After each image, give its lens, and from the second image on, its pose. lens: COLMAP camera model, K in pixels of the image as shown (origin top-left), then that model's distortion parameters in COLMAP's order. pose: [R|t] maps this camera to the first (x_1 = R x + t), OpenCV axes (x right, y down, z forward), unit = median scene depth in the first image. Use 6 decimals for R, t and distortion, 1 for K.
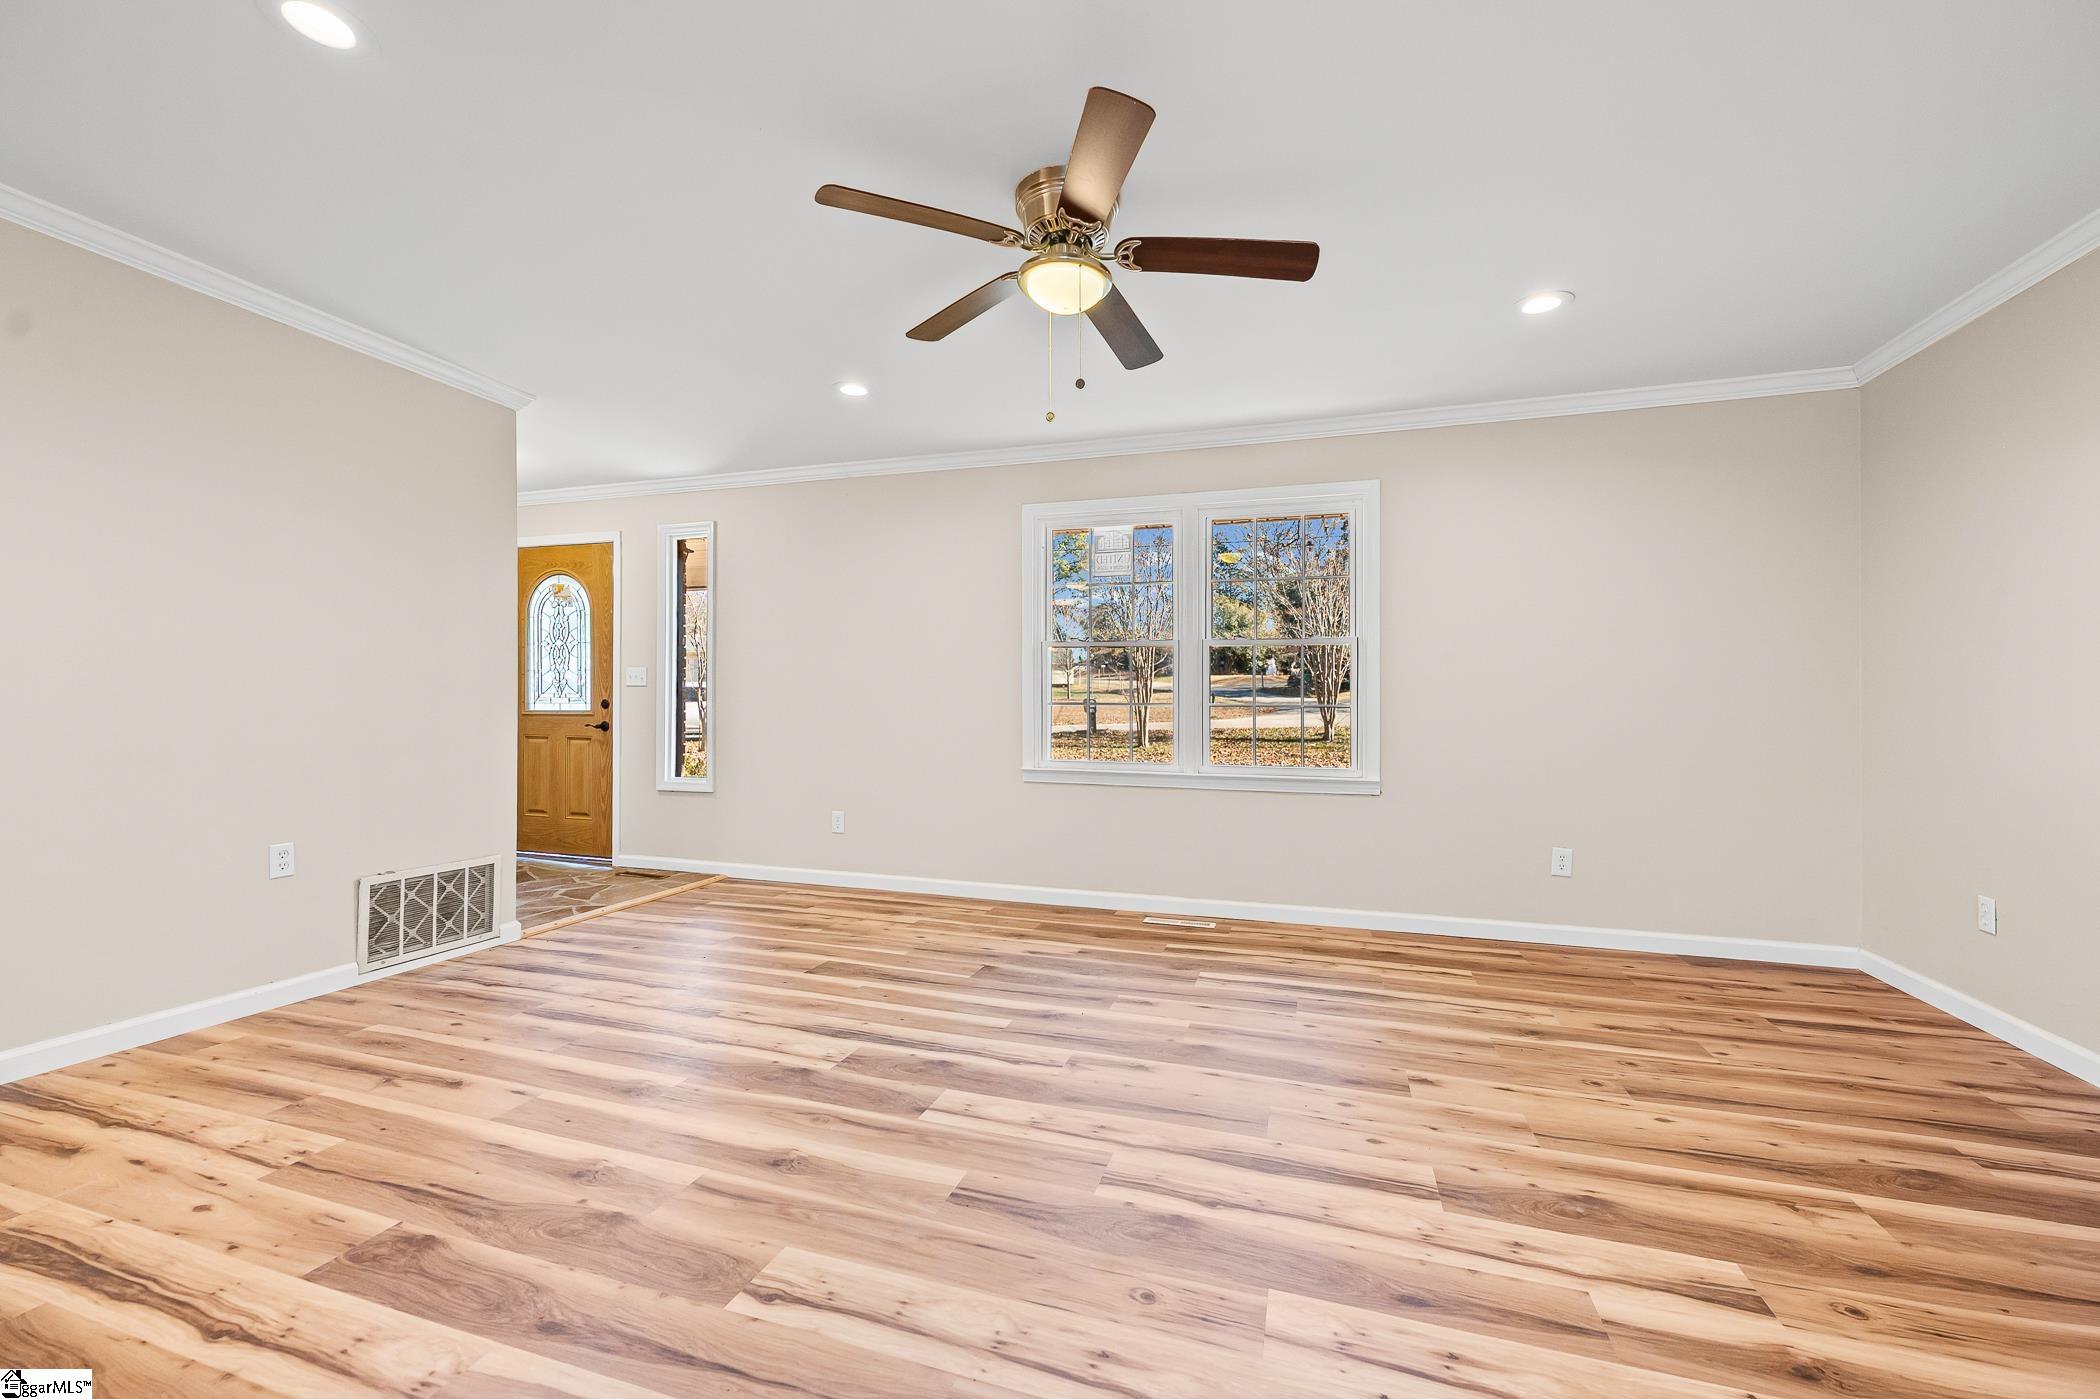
lens RADIAL K [[834.5, 0, 1048.0], [0, 834.5, 697.8], [0, 0, 1]] dist [-0.000607, -0.000091]
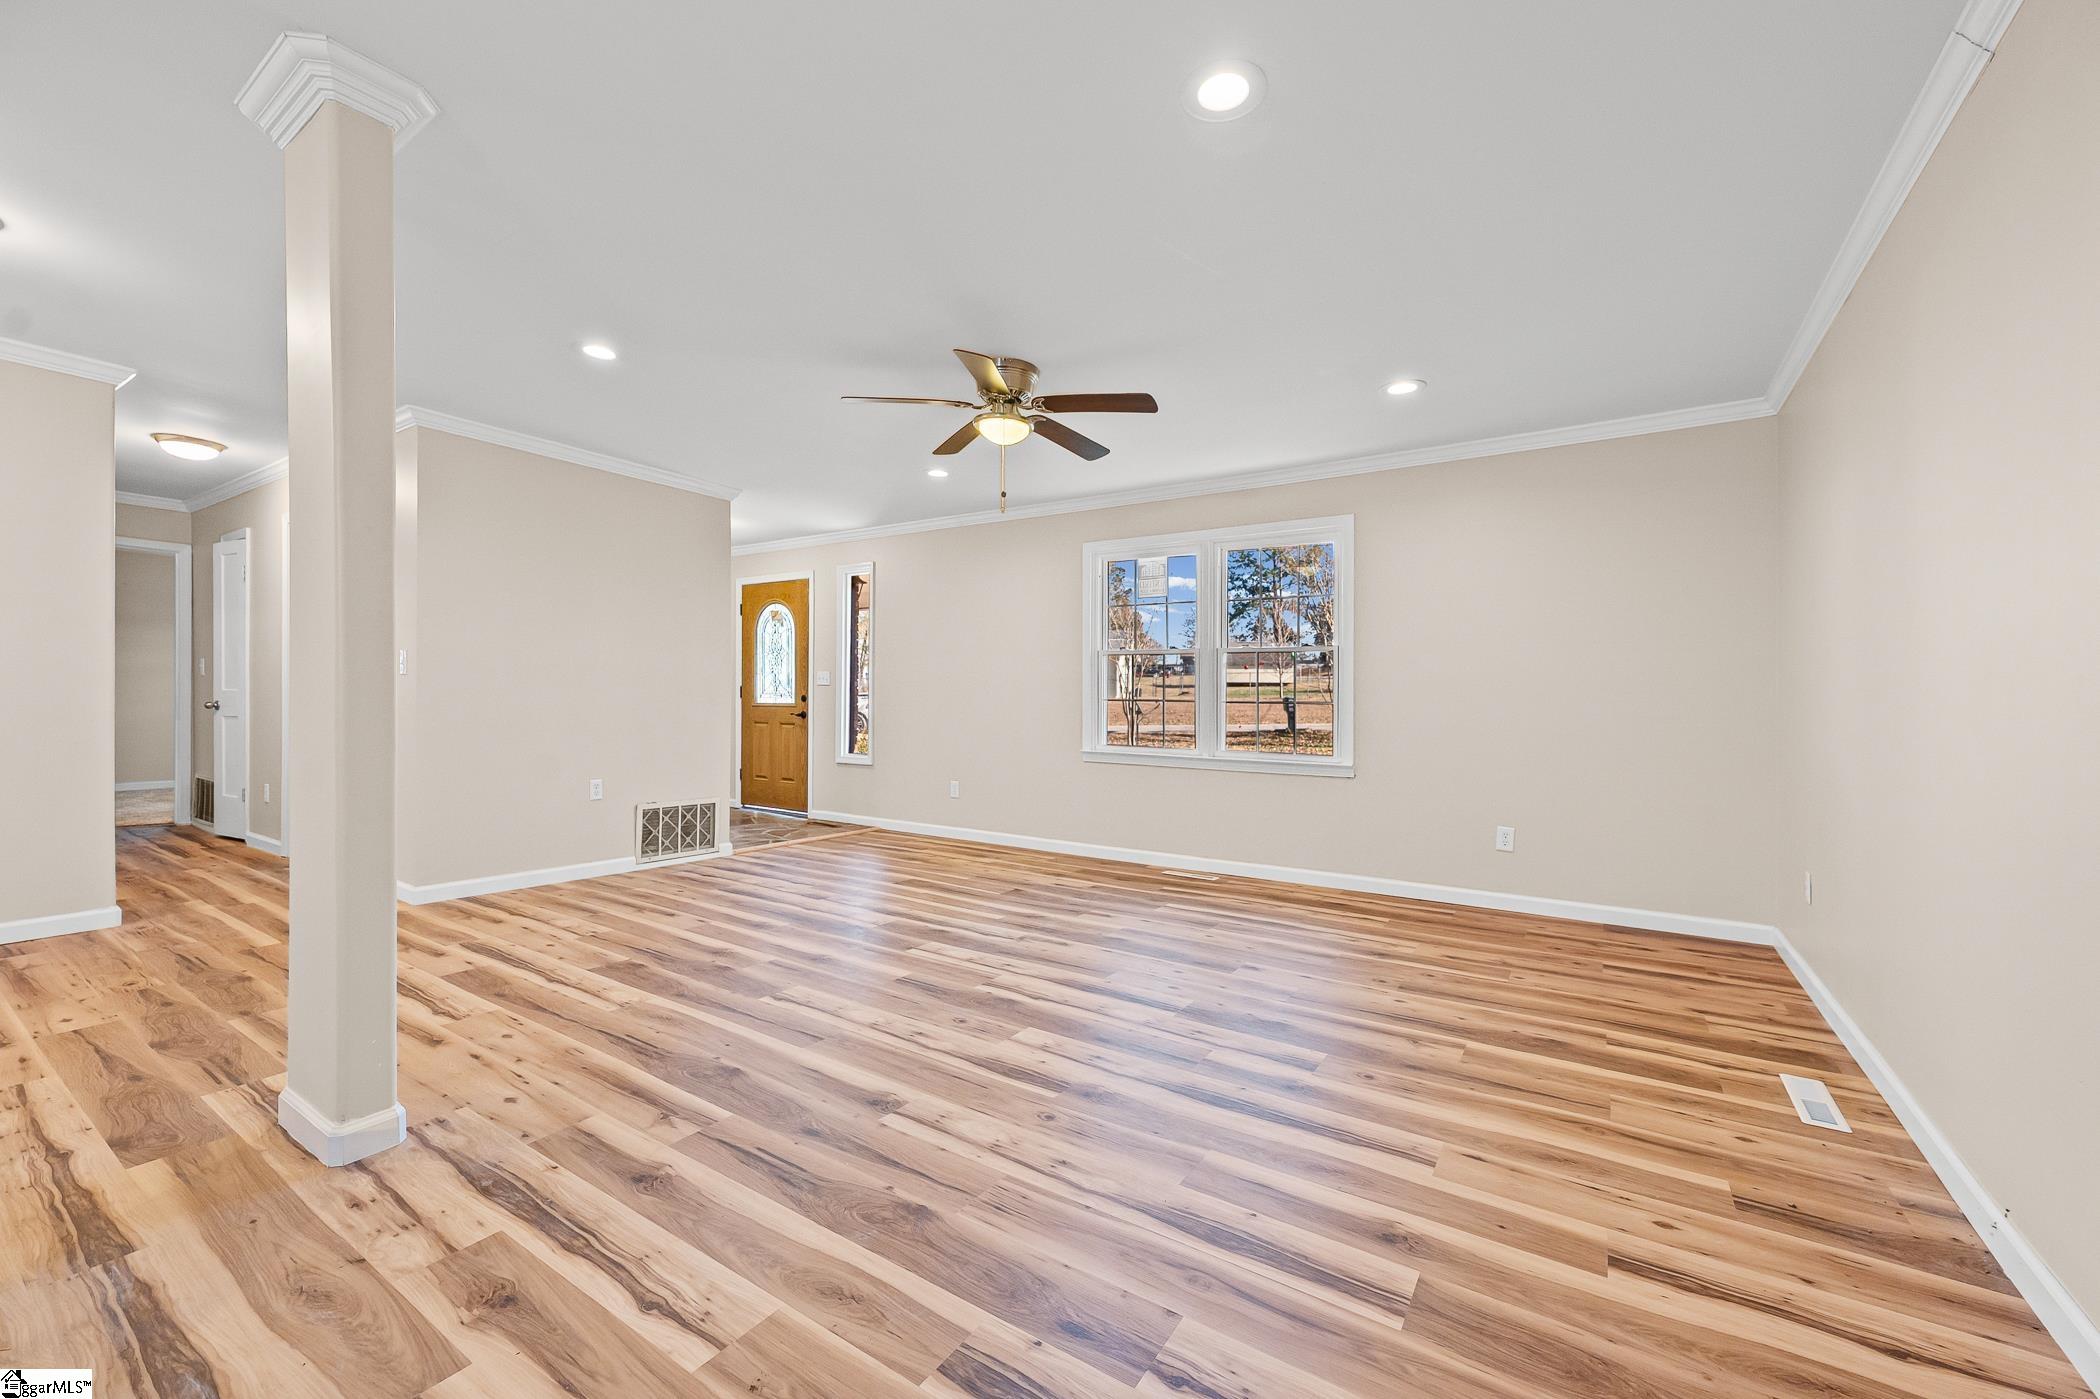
lens RADIAL K [[834.5, 0, 1048.9], [0, 834.5, 696.6], [0, 0, 1]] dist [-0.000607, -0.000091]
pose [[0.962628, 0.005411, -0.270774, 0.380103], [-0.005411, 0.999985, 0.000745, 0.002155], [0.270774, 0.000748, 0.962643, -0.339907]]
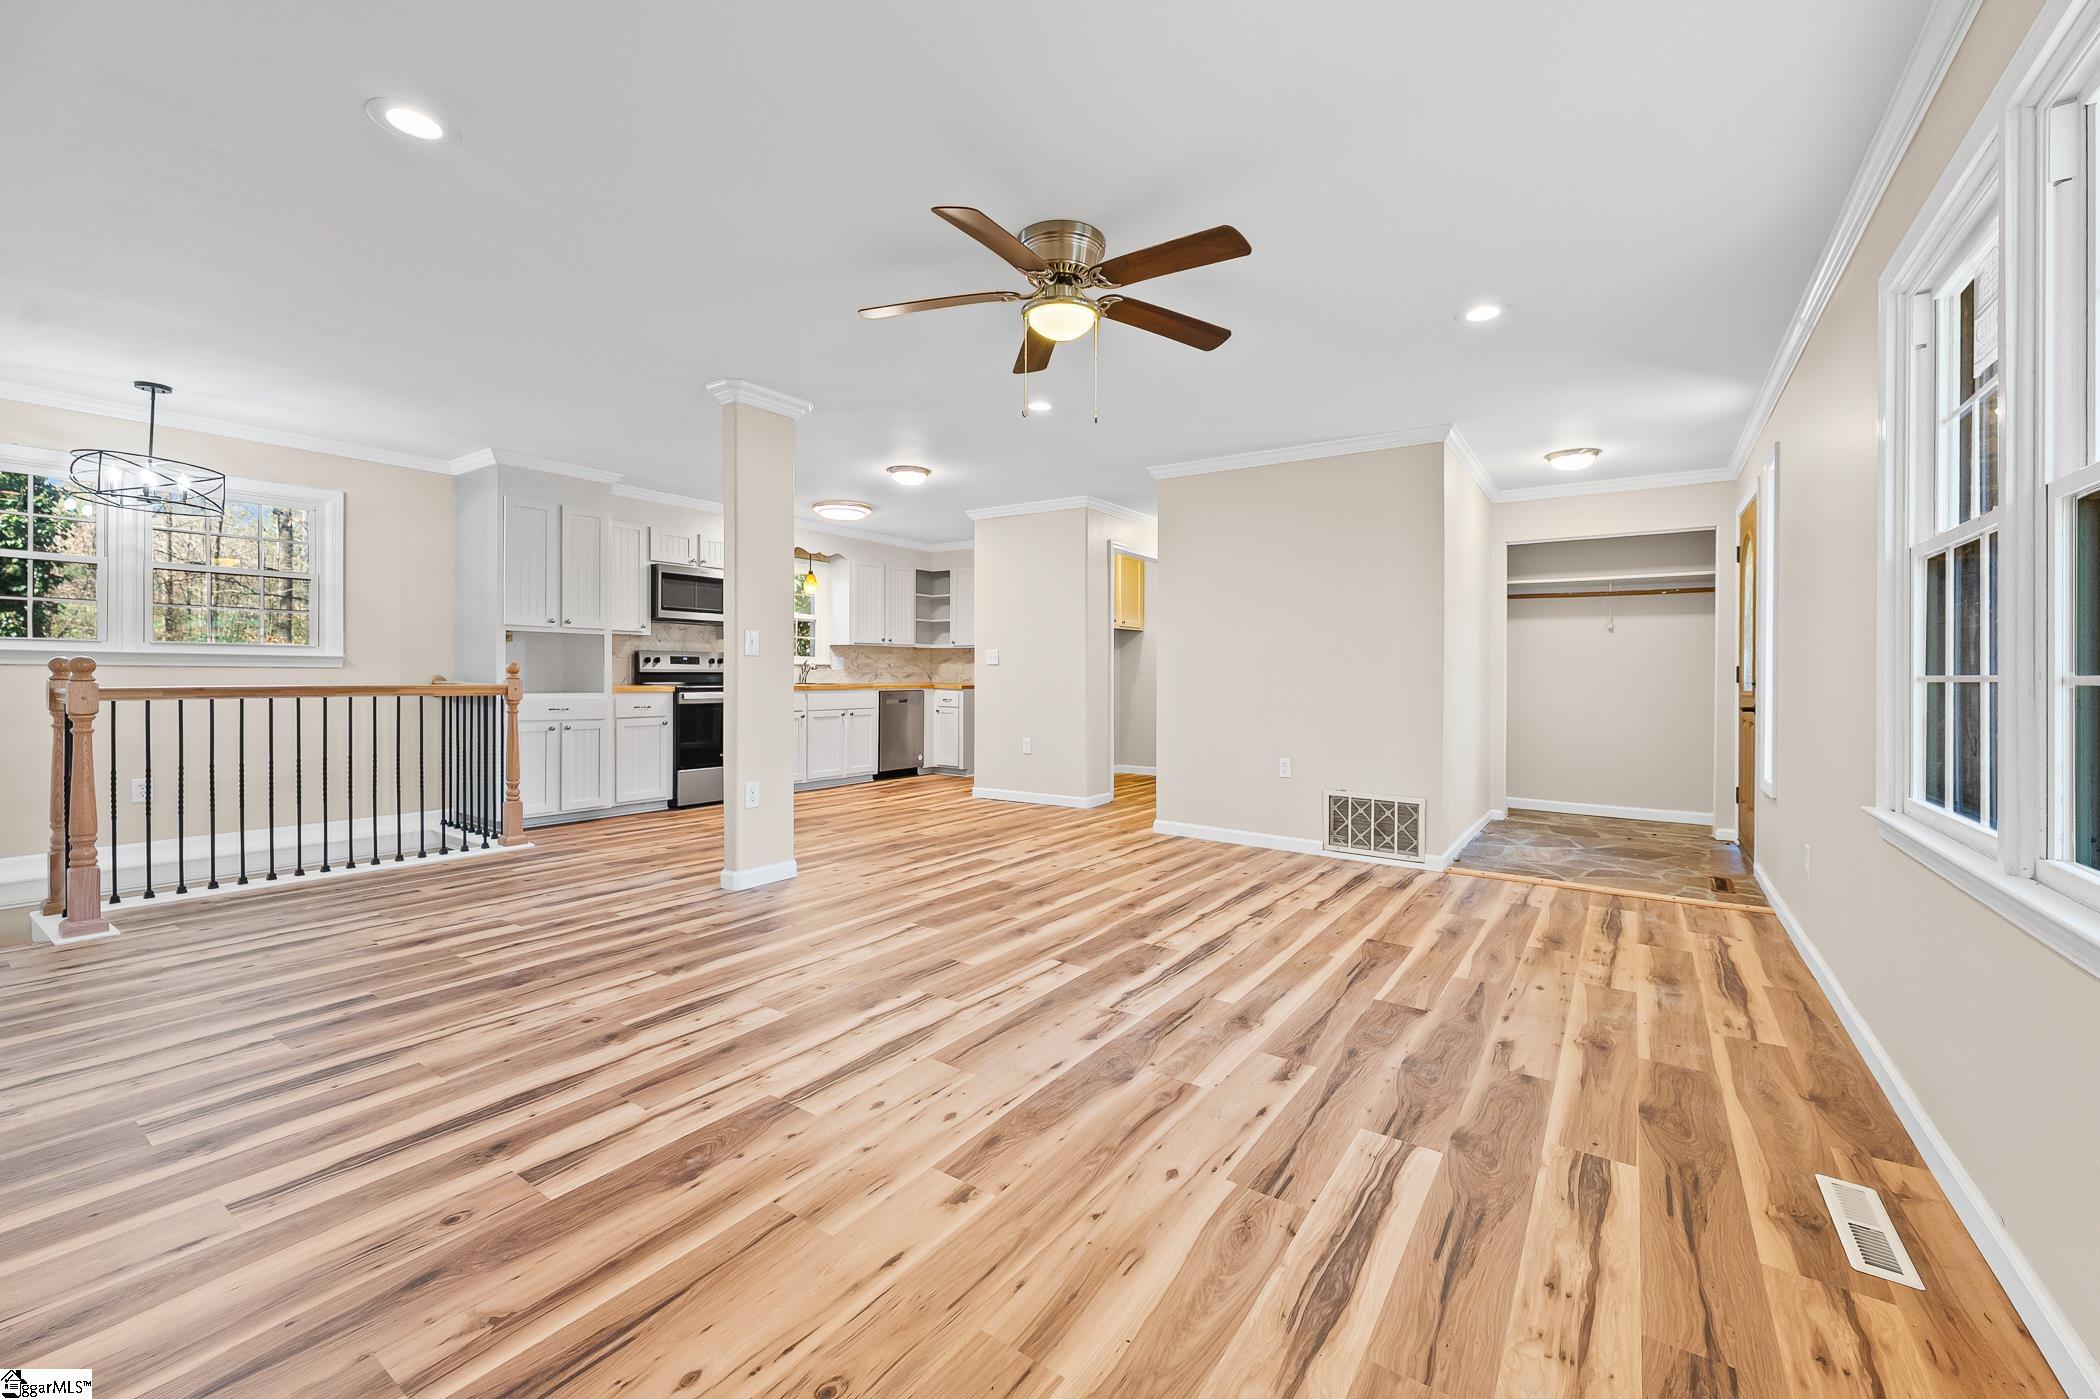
lens RADIAL K [[834.5, 0, 1058.2], [0, 834.5, 681.3], [0, 0, 1]] dist [-0.000607, -0.000091]
pose [[-0.281633, -0.001660, -0.959521, 0.843720], [-0.003003, 0.999995, -0.000849, 0.015515], [0.959518, 0.002642, -0.281636, 0.972307]]
